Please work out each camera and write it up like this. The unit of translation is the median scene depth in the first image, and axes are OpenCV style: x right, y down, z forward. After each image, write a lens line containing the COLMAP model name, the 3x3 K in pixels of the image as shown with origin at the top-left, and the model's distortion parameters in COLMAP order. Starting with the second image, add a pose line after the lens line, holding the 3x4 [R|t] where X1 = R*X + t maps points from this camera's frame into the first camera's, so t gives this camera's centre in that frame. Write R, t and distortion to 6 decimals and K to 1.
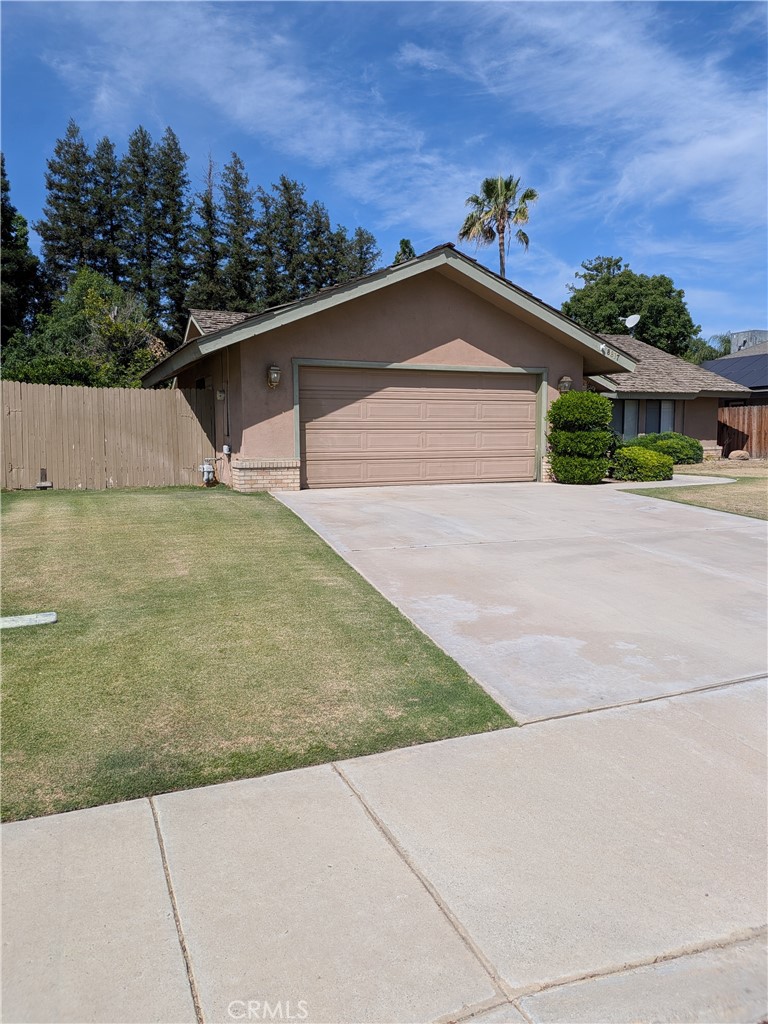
lens RADIAL K [[733.7, 0, 381.2], [0, 733.7, 507.1], [0, 0, 1]] dist [0.079286, -0.155442]
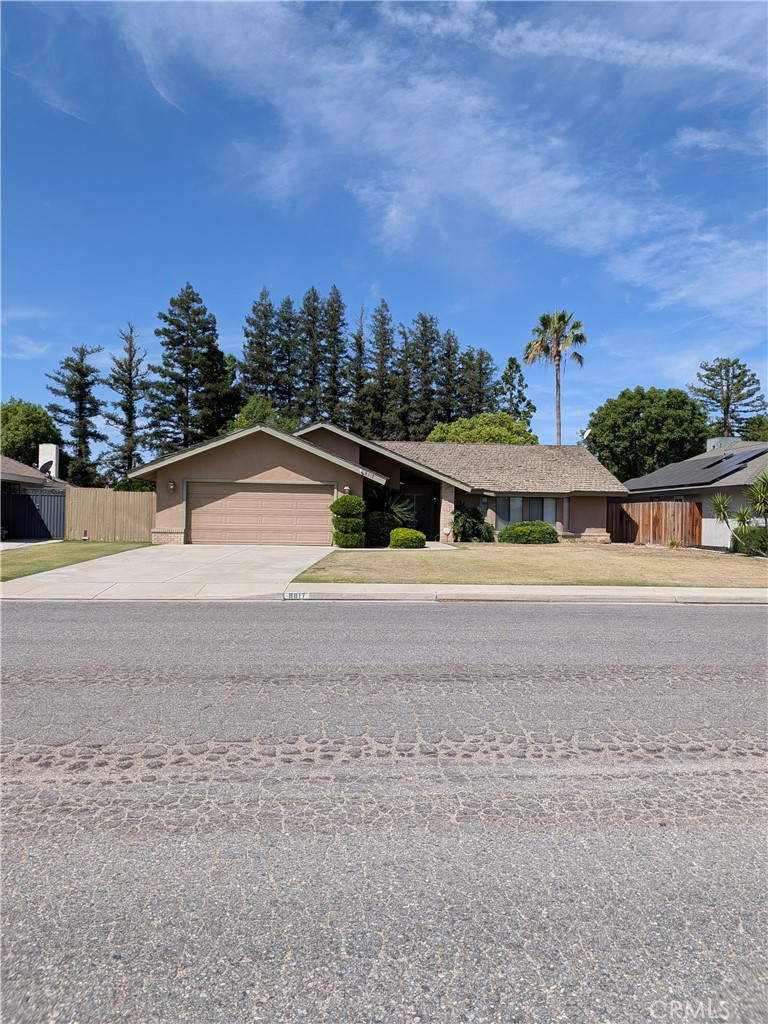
lens RADIAL K [[733.7, 0, 381.2], [0, 733.7, 507.1], [0, 0, 1]] dist [0.079286, -0.155442]
pose [[0.941605, 0.016196, -0.336330, 0.251258], [-0.054212, 0.993104, -0.103953, 0.013262], [0.332327, 0.116116, 0.935989, -0.164412]]
